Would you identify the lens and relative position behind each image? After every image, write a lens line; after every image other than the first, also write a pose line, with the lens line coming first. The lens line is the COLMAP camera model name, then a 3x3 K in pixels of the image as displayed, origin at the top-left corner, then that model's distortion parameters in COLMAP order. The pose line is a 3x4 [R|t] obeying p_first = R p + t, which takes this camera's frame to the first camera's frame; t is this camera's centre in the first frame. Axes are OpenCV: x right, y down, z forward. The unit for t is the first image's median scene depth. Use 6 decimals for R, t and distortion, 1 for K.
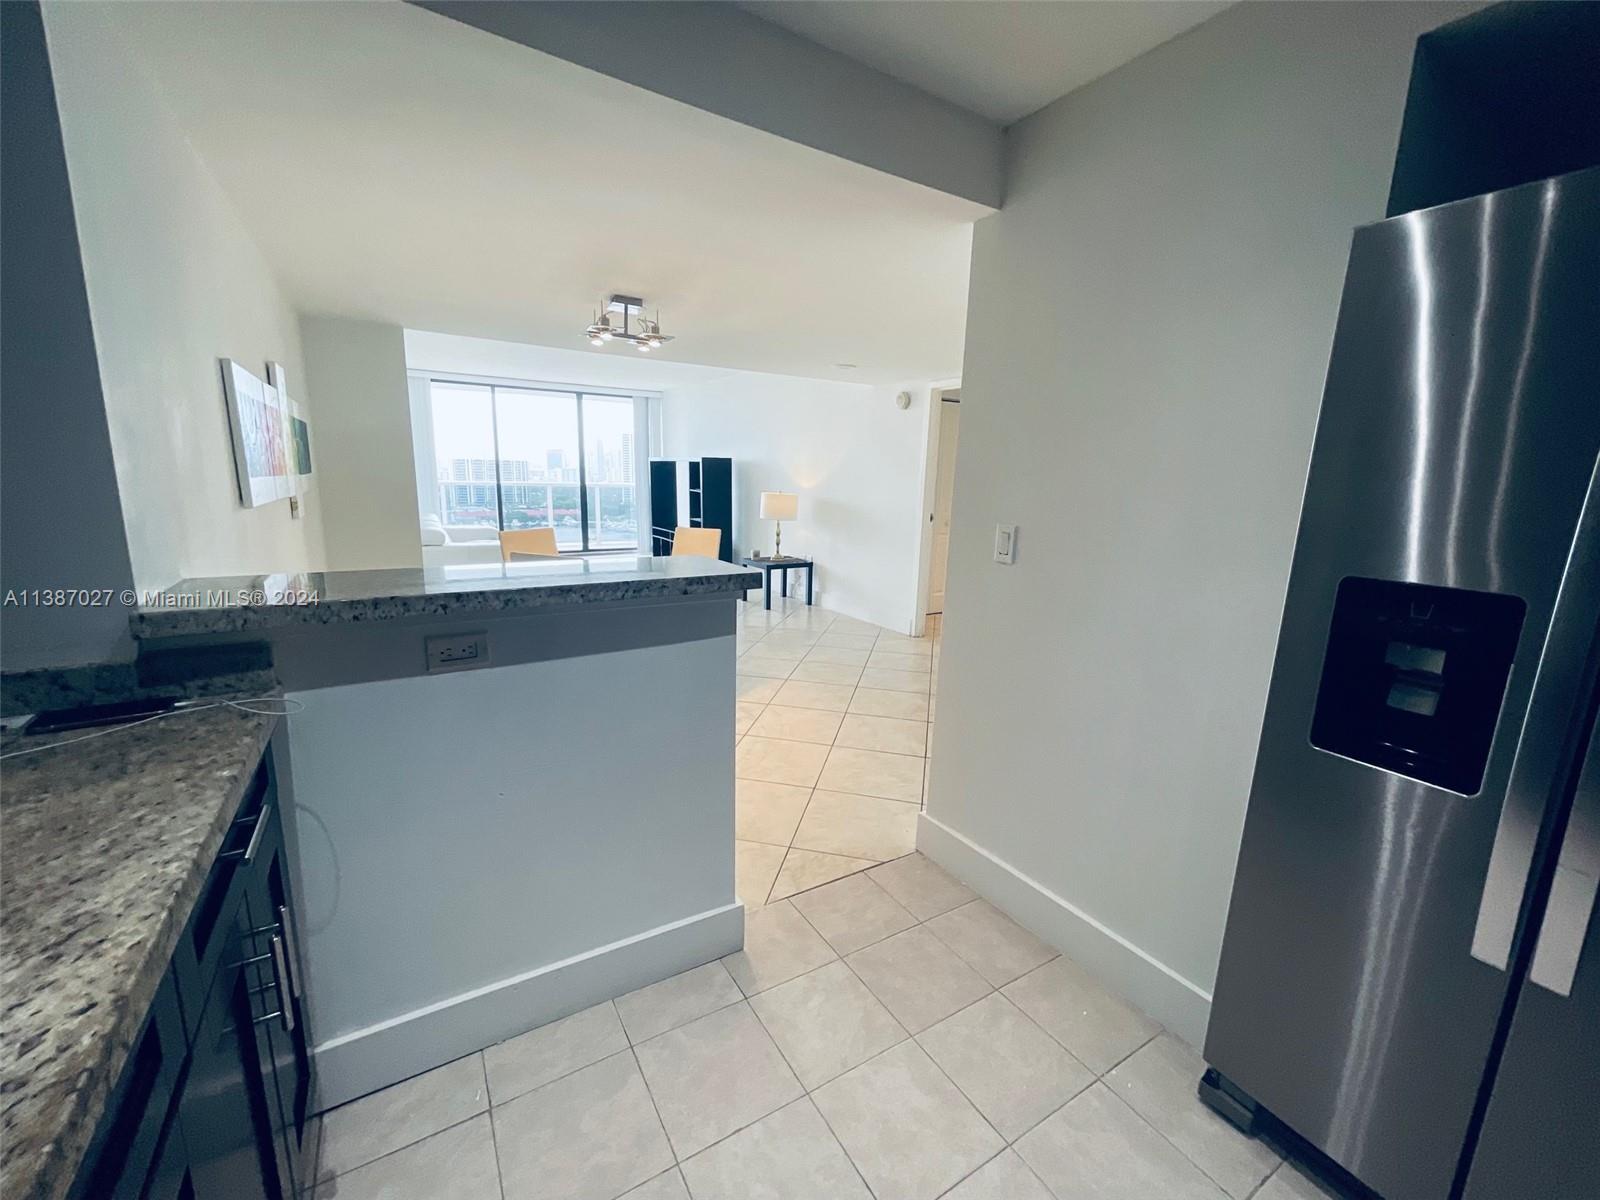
lens RADIAL K [[644.1, 0, 799.5], [0, 644.1, 601.4], [0, 0, 1]] dist [-0.000675, 0.000030]
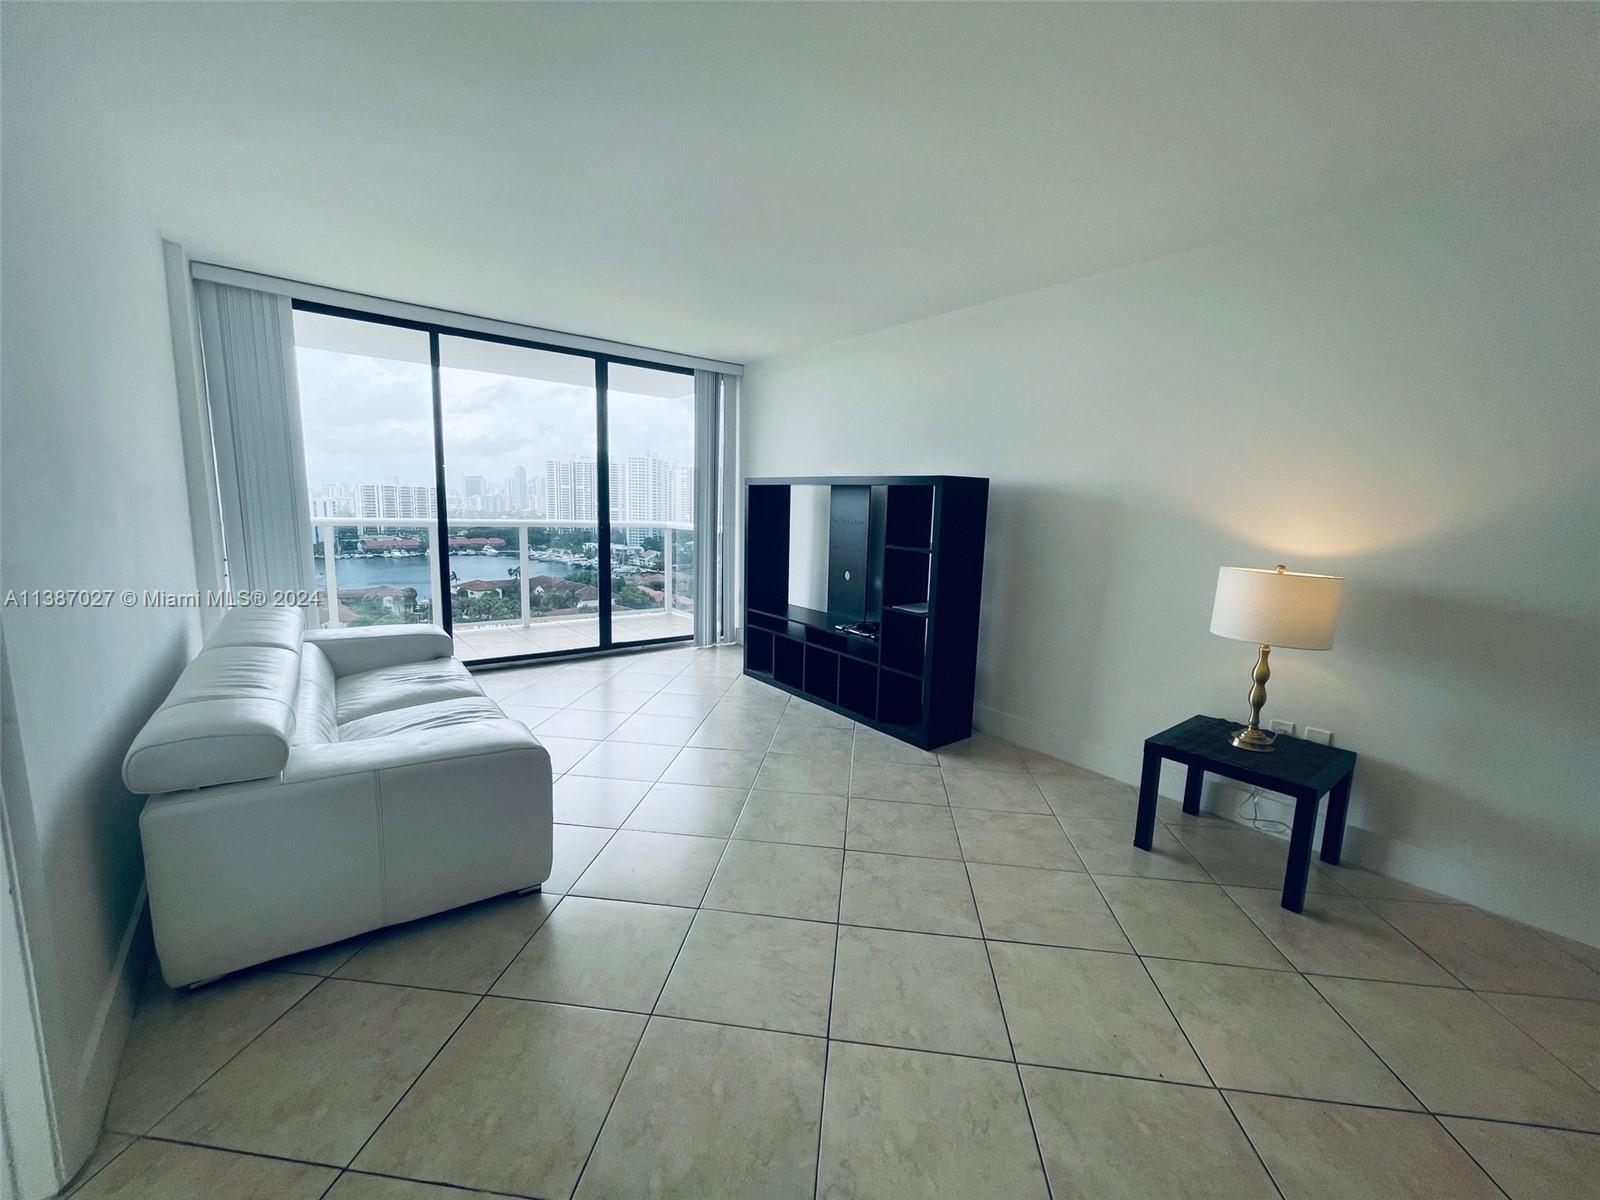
lens RADIAL K [[642.9, 0, 800.0], [0, 642.9, 600.0], [0, 0, 1]] dist [-0.001329, -0.000223]
pose [[0.994098, -0.010191, 0.108009, -0.758625], [0.015106, 0.998883, -0.044782, -0.306630], [-0.107432, 0.046149, 0.993141, 1.473045]]
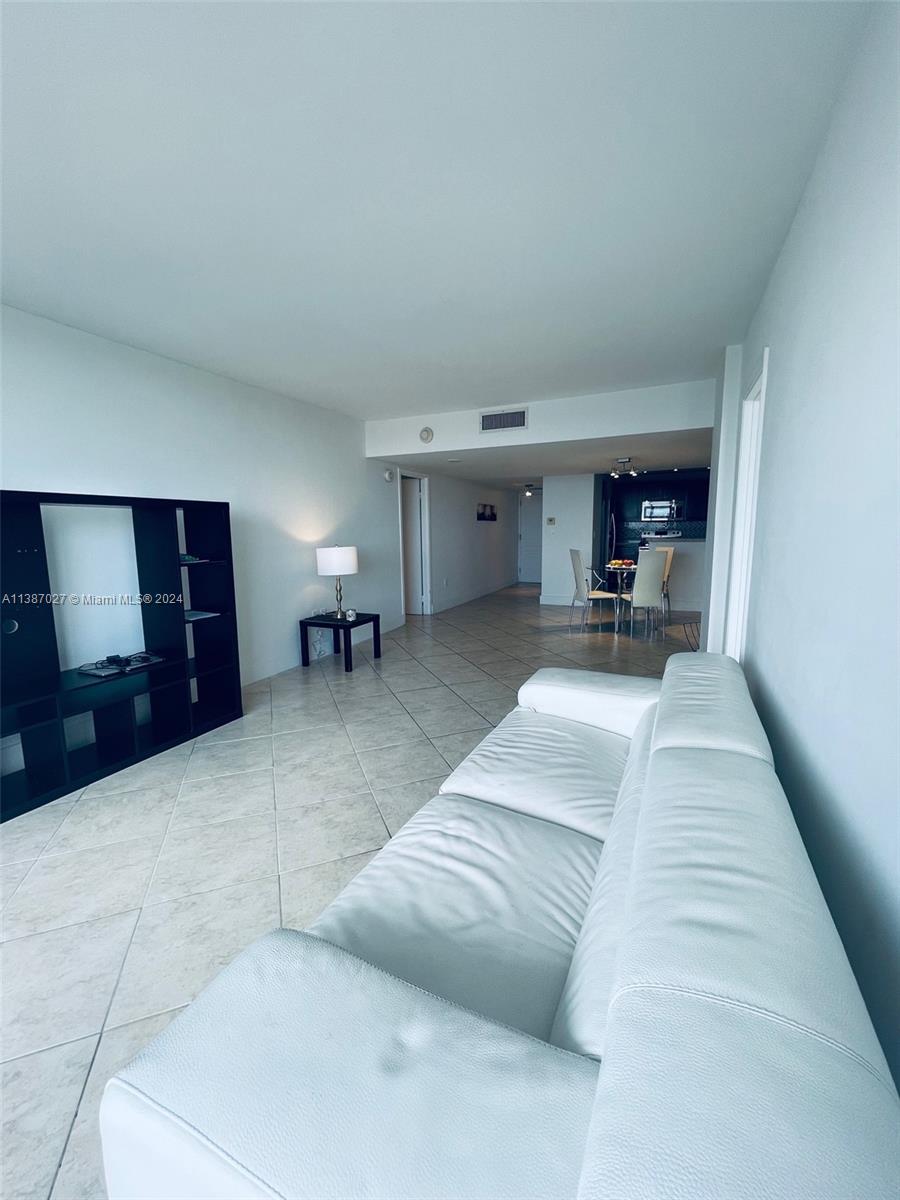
lens RADIAL K [[483.2, 0, 449.2], [0, 483.2, 598.8], [0, 0, 1]] dist [-0.001390, 0.000728]
pose [[-0.561111, -0.144693, 0.814996, -1.635076], [0.154138, 0.949117, 0.274626, -0.602308], [-0.813263, 0.279717, -0.510257, 2.851334]]
